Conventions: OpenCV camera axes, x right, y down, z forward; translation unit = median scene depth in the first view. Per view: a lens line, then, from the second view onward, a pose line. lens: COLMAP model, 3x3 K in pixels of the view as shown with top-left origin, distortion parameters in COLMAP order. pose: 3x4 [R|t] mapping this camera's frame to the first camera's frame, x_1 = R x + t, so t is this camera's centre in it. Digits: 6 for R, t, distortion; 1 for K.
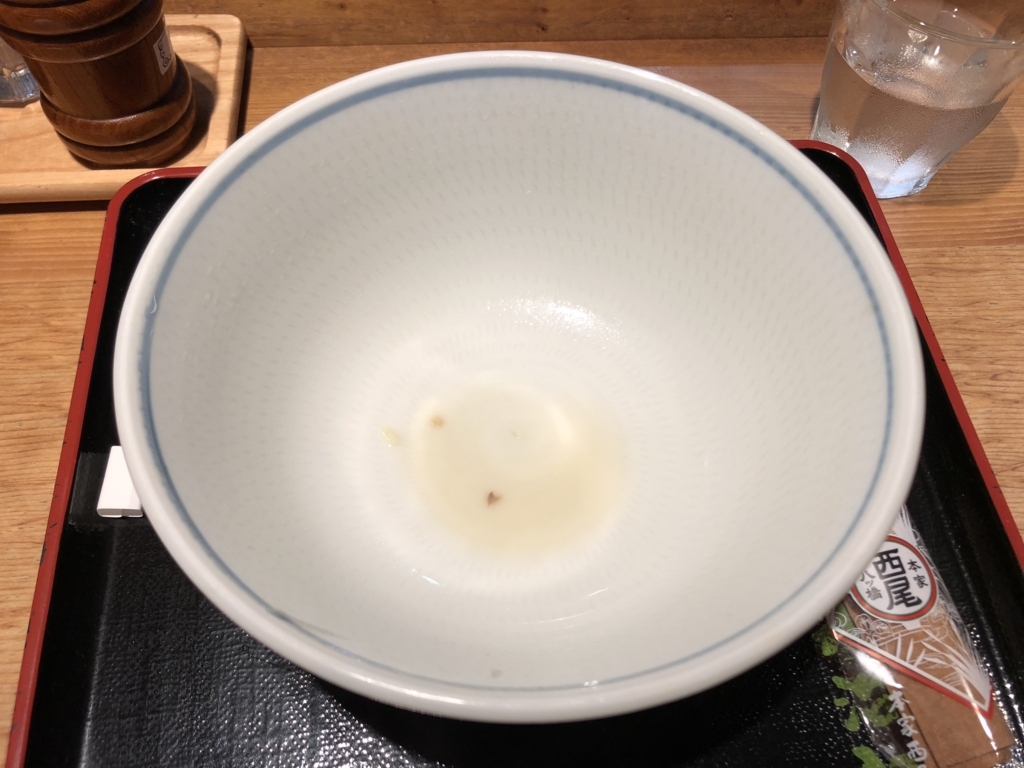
lens RADIAL K [[847.7, 0, 513.2], [0, 847.7, 378.8], [0, 0, 1]] dist [-0.003240, -0.015107]
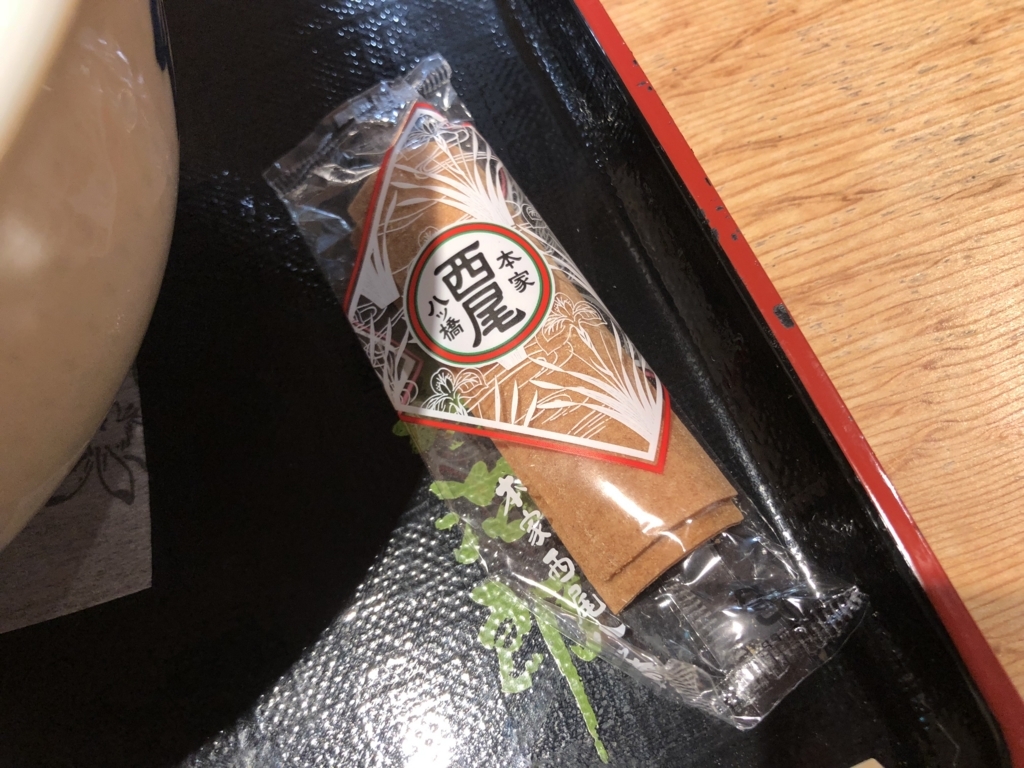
lens RADIAL K [[847.7, 0, 511.4], [0, 847.7, 384.0], [0, 0, 1]] dist [-0.003240, -0.015107]
pose [[0.942662, -0.330786, -0.044376, 0.482603], [0.333582, 0.929617, 0.156640, 0.214337], [-0.010562, -0.162462, 0.986658, 0.431585]]
